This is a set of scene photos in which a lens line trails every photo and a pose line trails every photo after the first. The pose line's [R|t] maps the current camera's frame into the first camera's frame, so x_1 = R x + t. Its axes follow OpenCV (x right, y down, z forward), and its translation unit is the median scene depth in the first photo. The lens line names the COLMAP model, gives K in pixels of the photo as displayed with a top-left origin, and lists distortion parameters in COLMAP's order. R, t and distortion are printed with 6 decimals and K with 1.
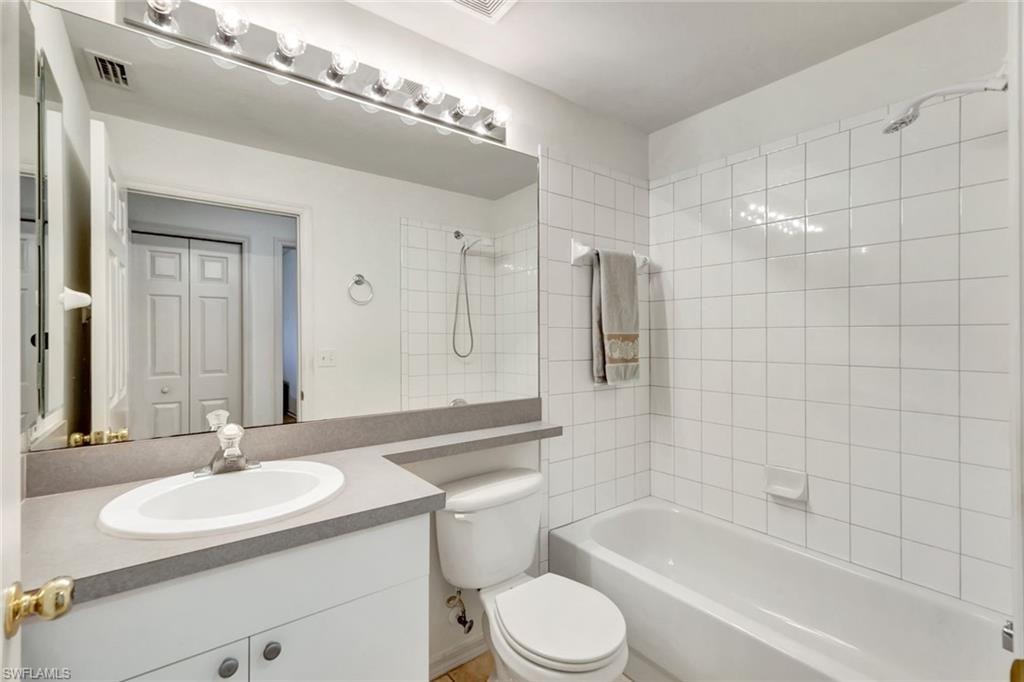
lens RADIAL K [[420.8, 0, 510.3], [0, 420.8, 332.3], [0, 0, 1]] dist [-0.000820, 0.000330]
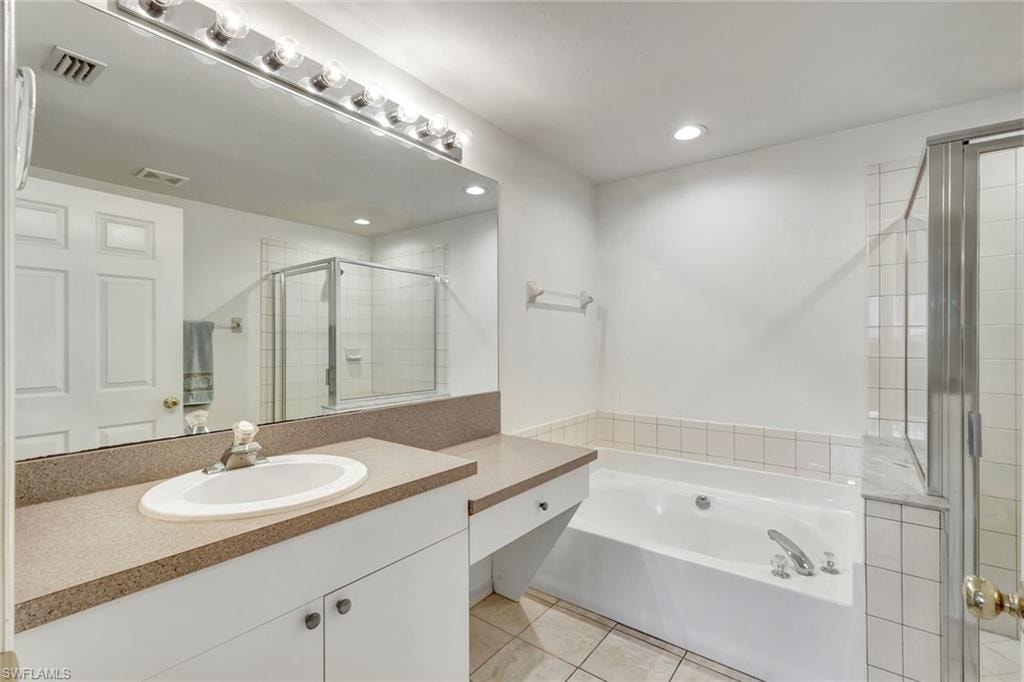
lens RADIAL K [[449.7, 0, 511.4], [0, 449.7, 332.4], [0, 0, 1]] dist [0.008229, 0.000086]
pose [[0.954930, 0.009540, 0.296678, -0.245606], [-0.008798, 0.999954, -0.003838, -0.001137], [-0.296701, 0.001055, 0.954970, -0.171762]]
